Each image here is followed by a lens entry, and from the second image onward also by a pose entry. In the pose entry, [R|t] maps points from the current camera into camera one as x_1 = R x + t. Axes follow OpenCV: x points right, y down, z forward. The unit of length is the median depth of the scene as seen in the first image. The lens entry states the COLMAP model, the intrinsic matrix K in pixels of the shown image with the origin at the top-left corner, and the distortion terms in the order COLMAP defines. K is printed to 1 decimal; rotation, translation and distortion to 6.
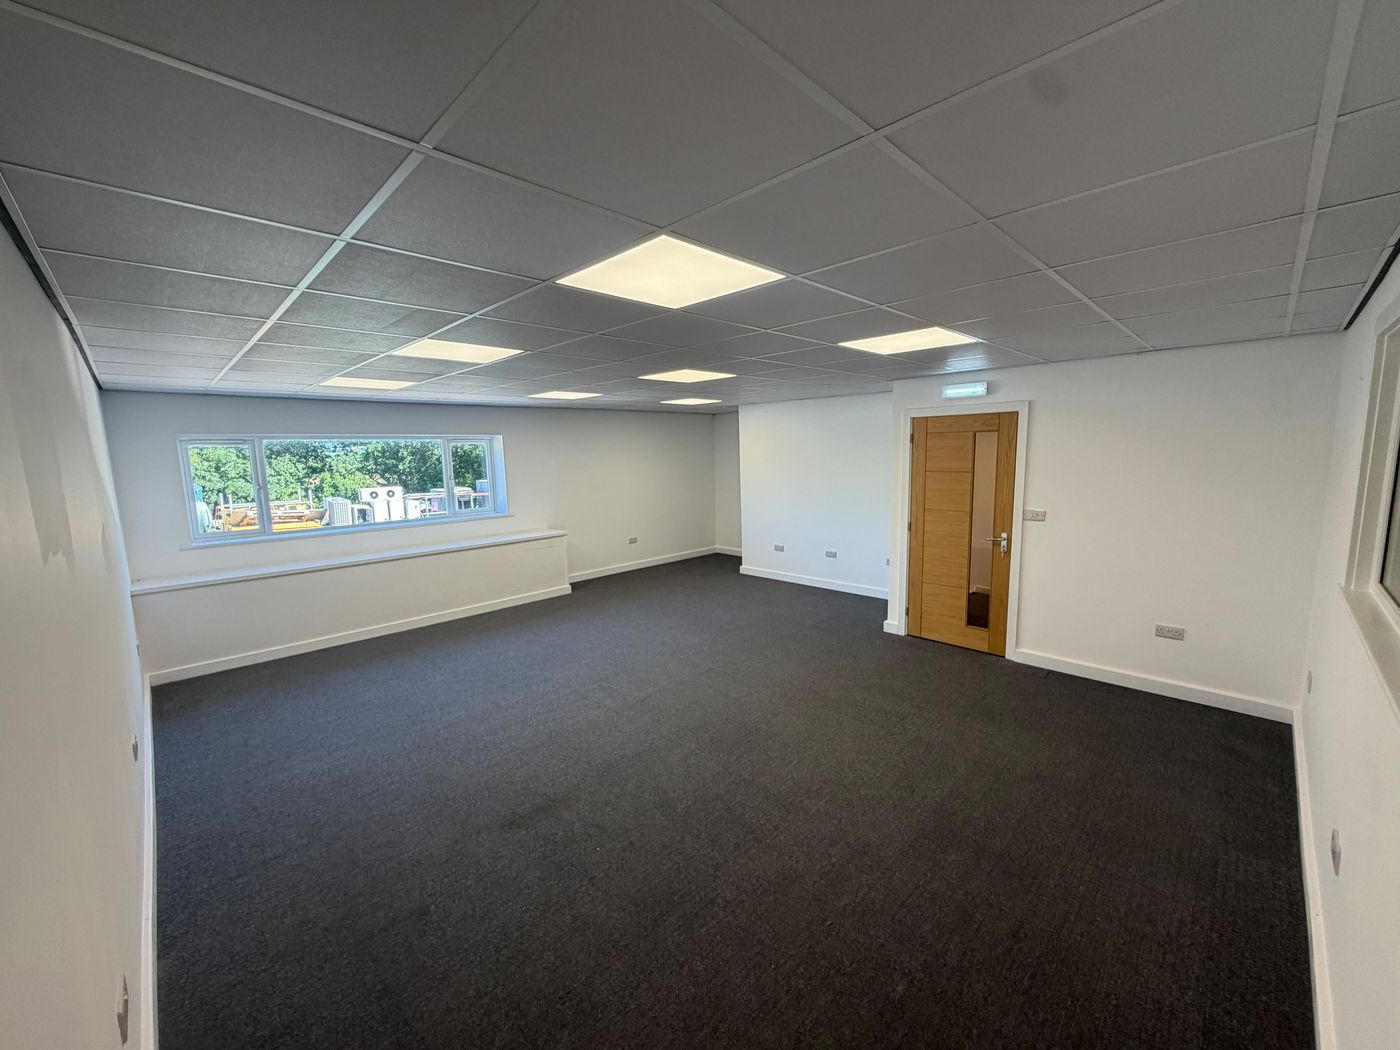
lens RADIAL K [[557.6, 0, 702.7], [0, 557.6, 522.2], [0, 0, 1]] dist [-0.001655, 0.000076]
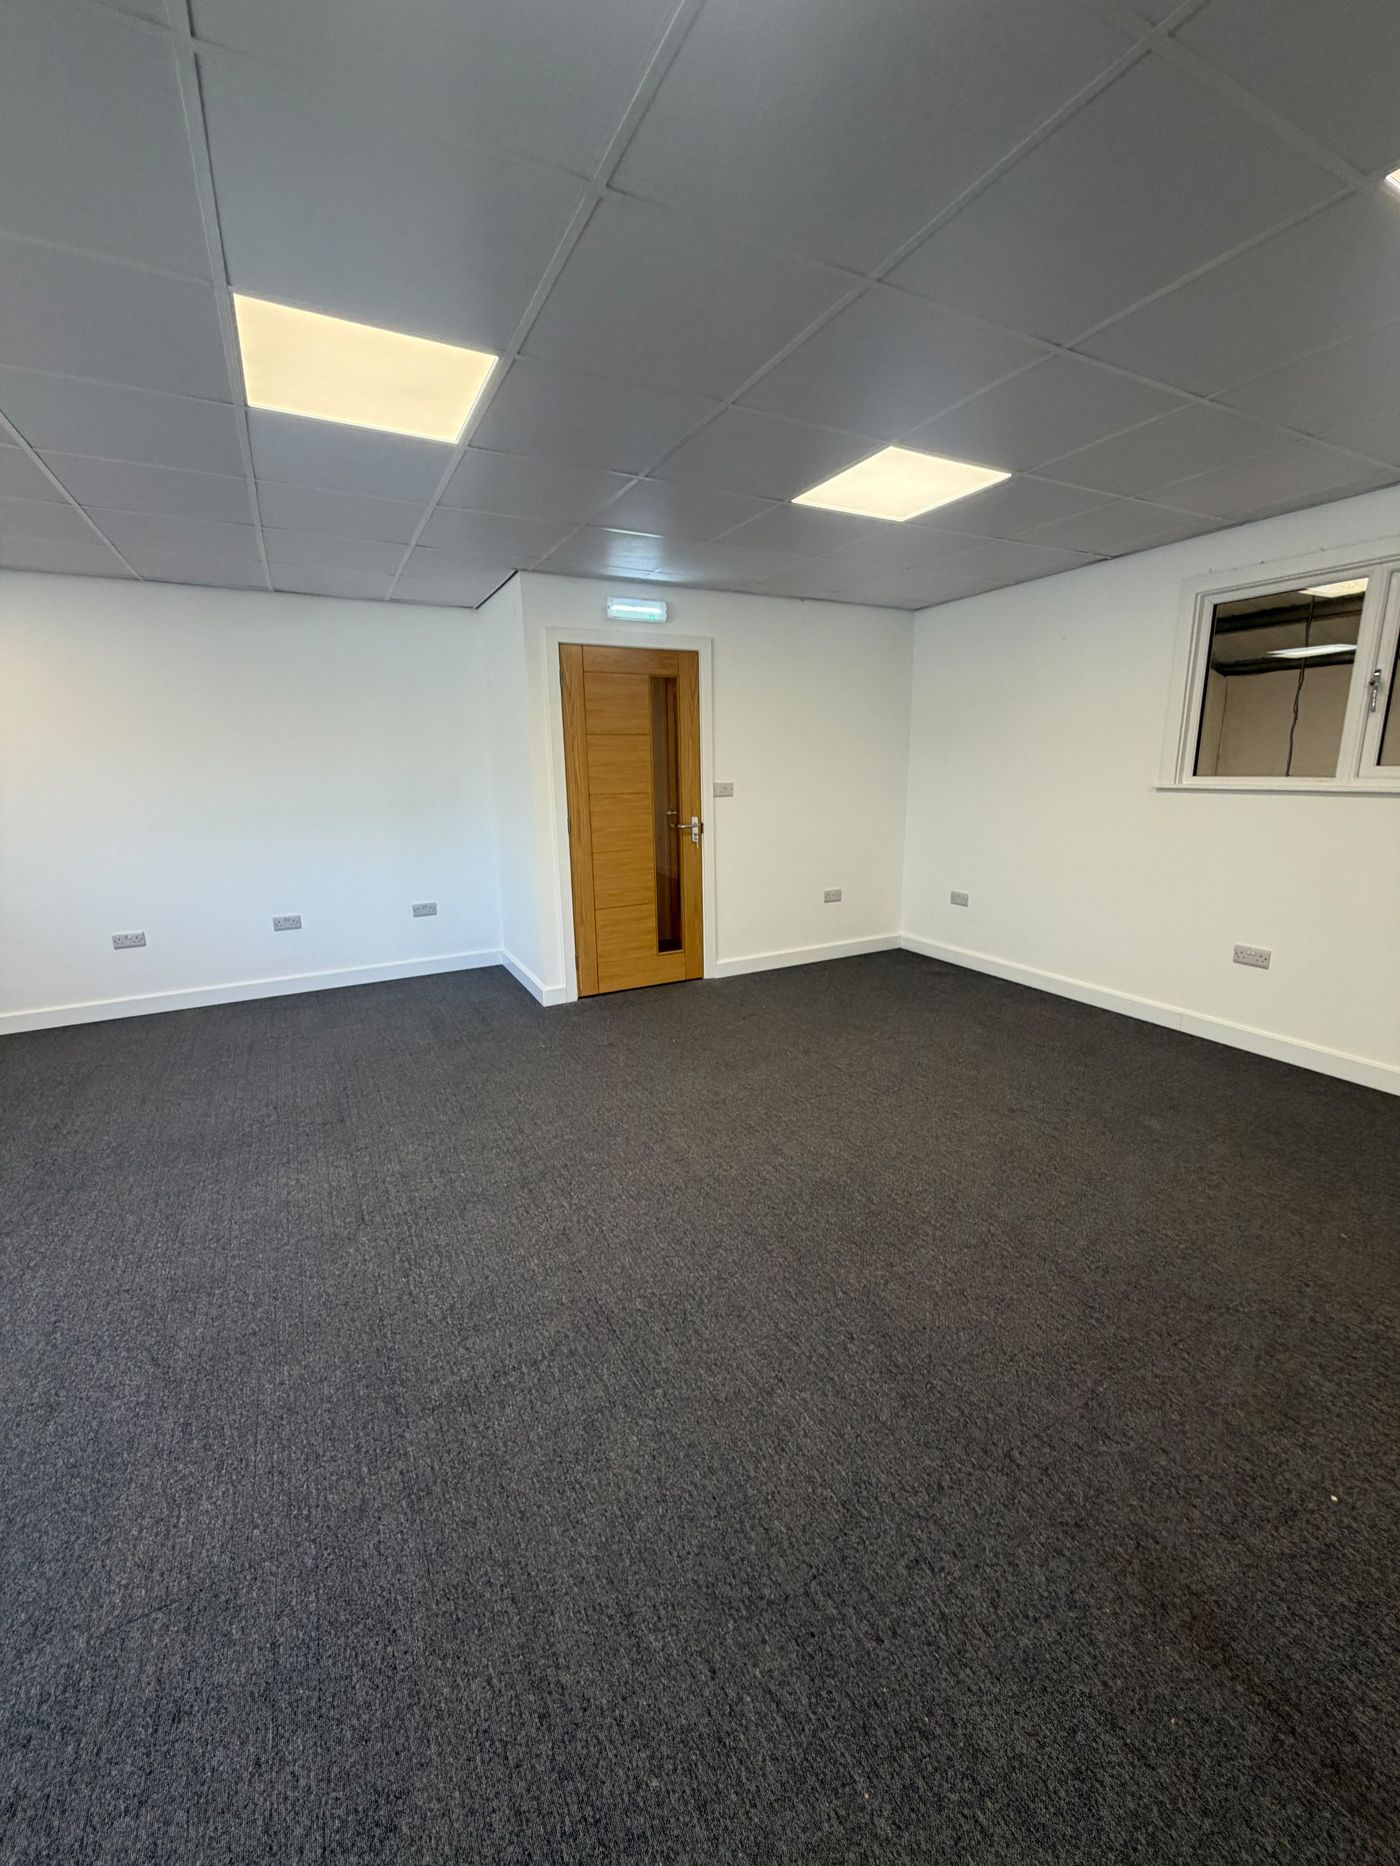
lens RADIAL K [[743.3, 0, 699.0], [0, 743.3, 927.6], [0, 0, 1]] dist [-0.001655, 0.000076]
pose [[0.305604, -0.195250, 0.931925, -0.409036], [0.132518, 0.977946, 0.161436, 0.004439], [-0.942892, 0.074161, 0.324738, 0.648784]]
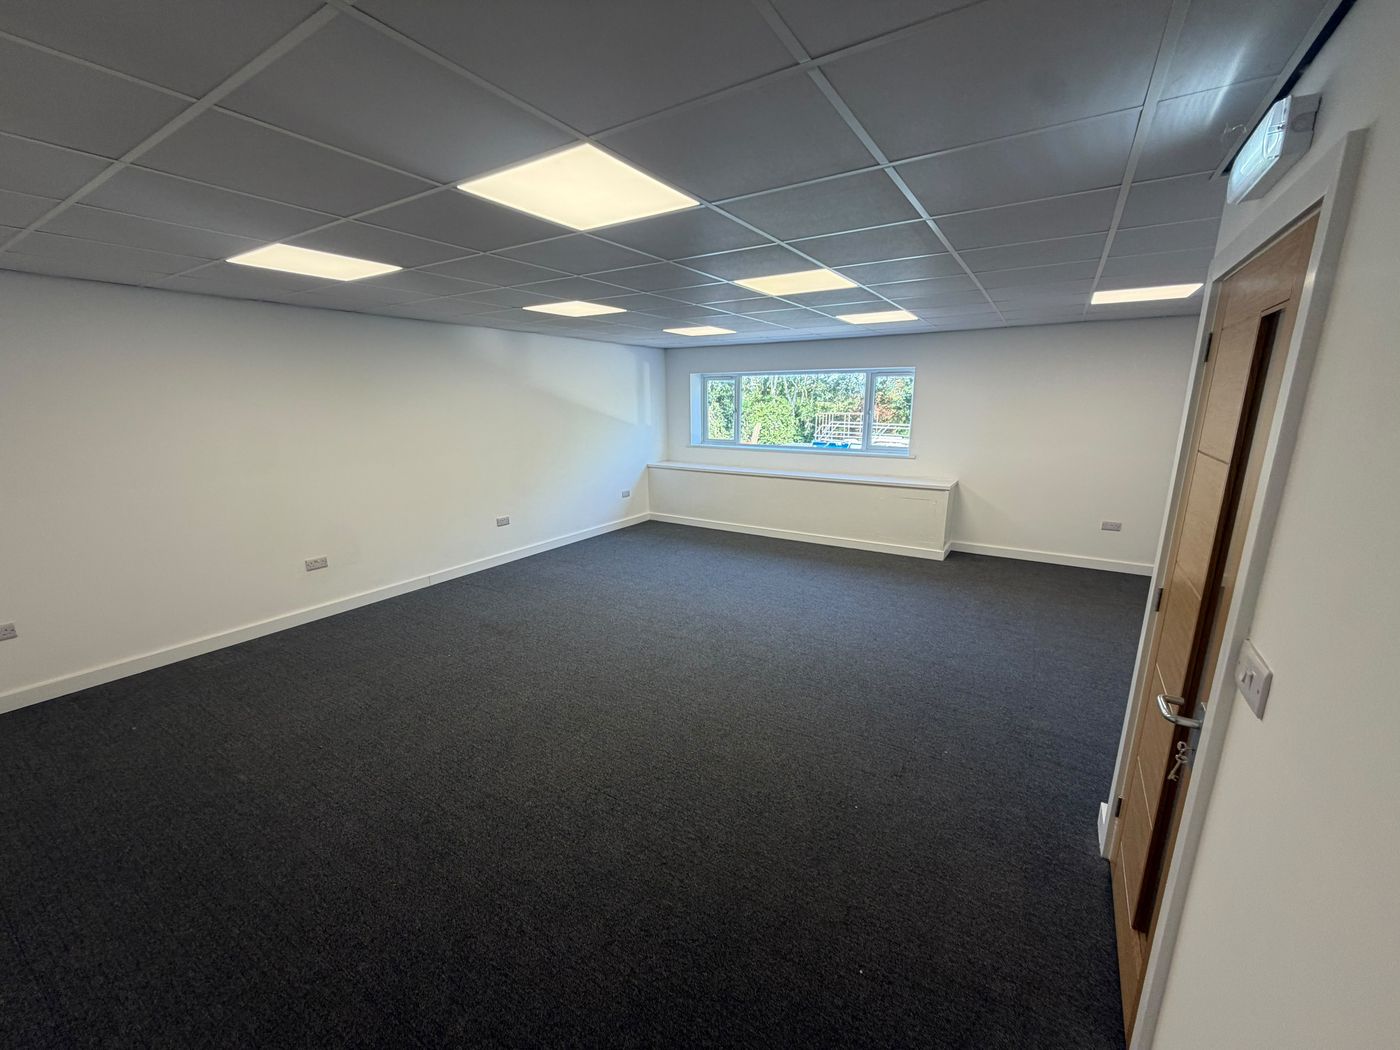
lens RADIAL K [[557.6, 0, 700.2], [0, 557.6, 524.7], [0, 0, 1]] dist [-0.001655, 0.000076]
pose [[0.221156, 0.239089, -0.945477, 0.690278], [-0.126874, 0.968297, 0.215183, -0.087599], [0.966950, 0.072368, 0.244479, 0.668660]]
